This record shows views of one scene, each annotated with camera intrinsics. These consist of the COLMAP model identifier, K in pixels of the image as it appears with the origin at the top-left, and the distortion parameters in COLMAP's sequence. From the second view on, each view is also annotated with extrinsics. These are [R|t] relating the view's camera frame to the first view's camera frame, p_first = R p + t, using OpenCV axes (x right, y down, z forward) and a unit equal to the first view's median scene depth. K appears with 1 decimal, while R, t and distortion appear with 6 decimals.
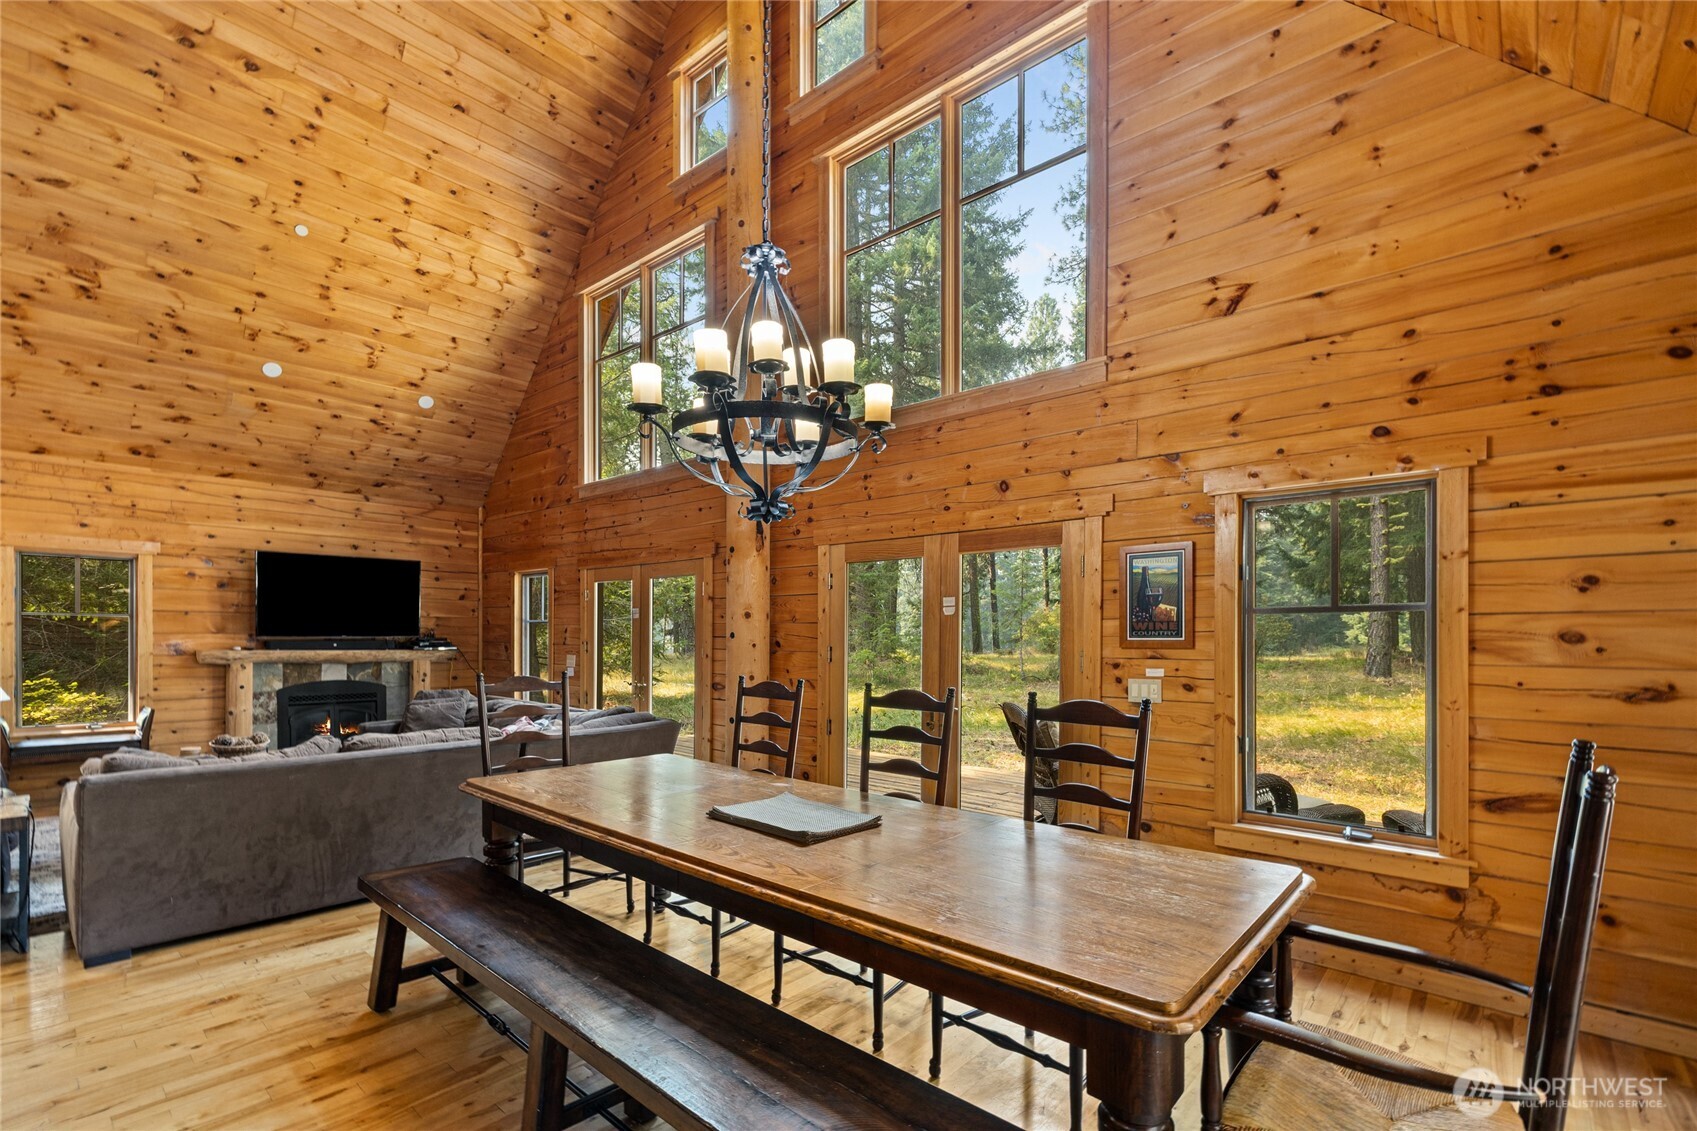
lens RADIAL K [[758.5, 0, 849.0], [0, 758.5, 644.5], [0, 0, 1]] dist [0.002190, -0.000543]
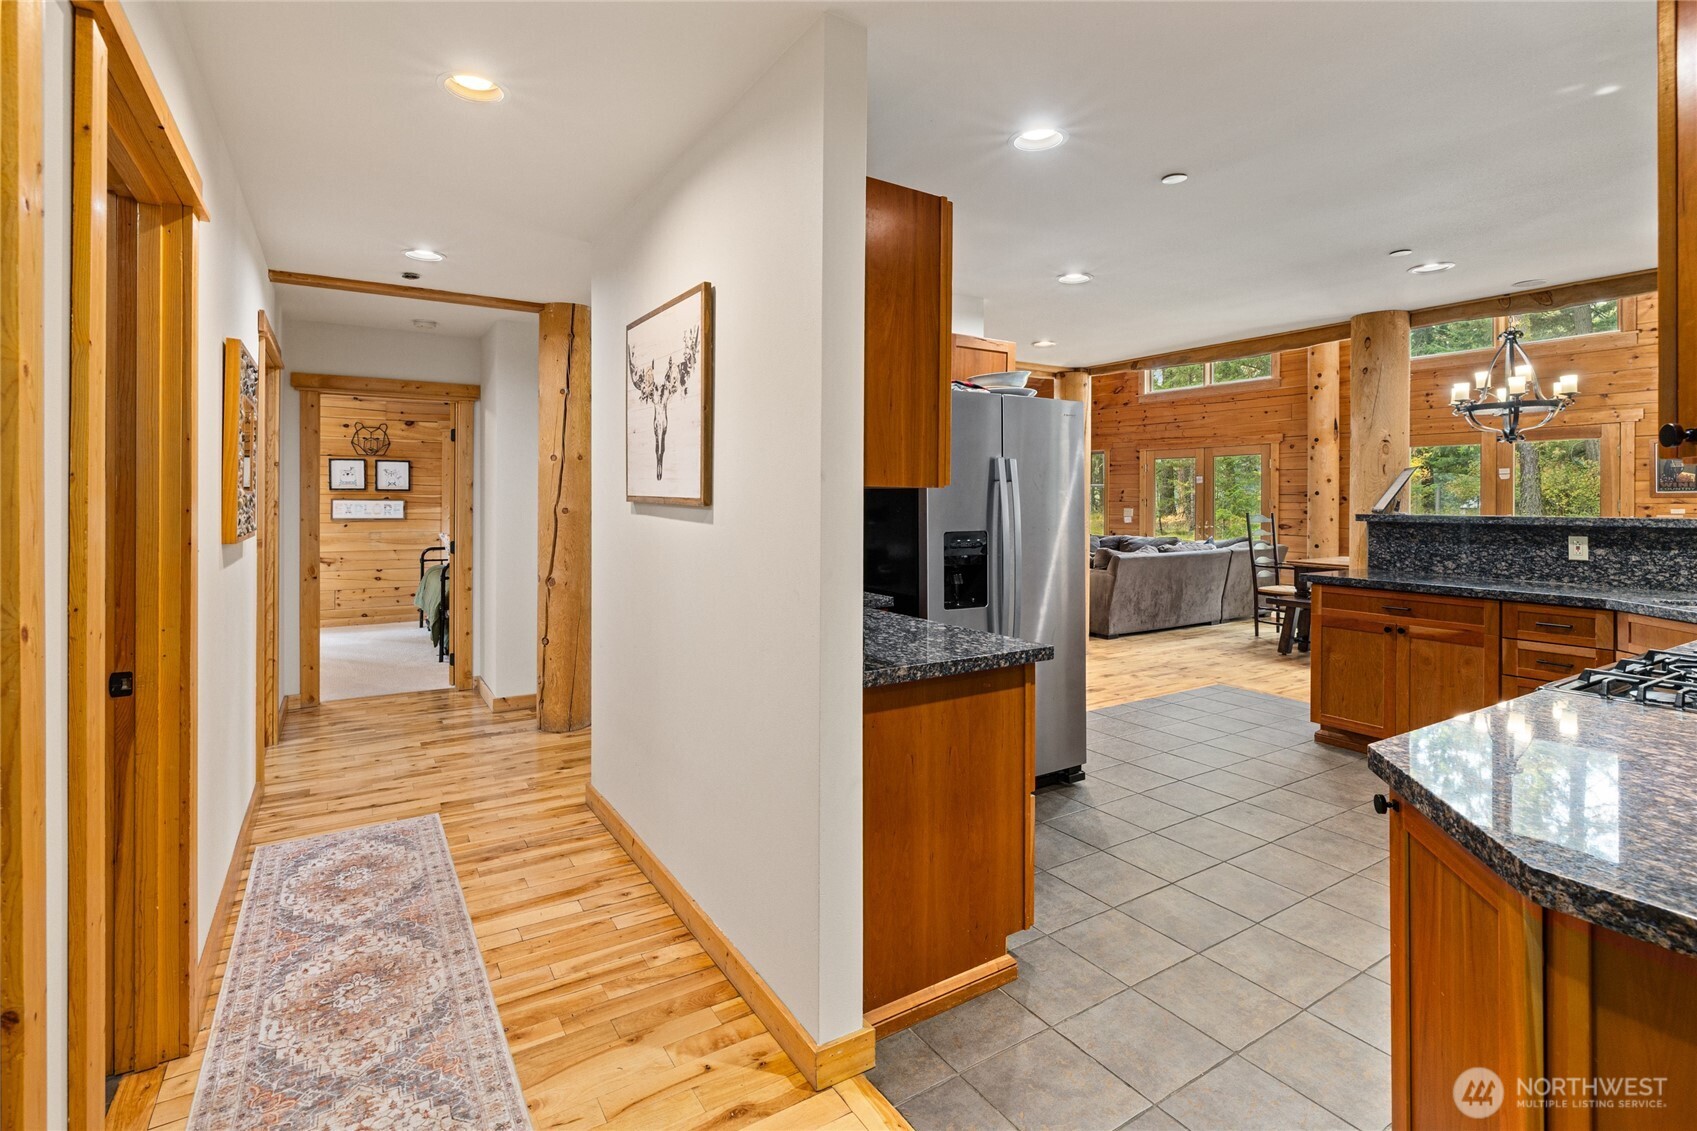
lens RADIAL K [[788.0, 0, 852.5], [0, 788.0, 508.9], [0, 0, 1]] dist [0.000400, -0.000173]
pose [[0.962923, -0.002271, -0.269767, -0.610317], [0.002552, 0.999997, 0.000691, 0.016450], [0.269764, -0.001354, 0.962925, -0.821603]]
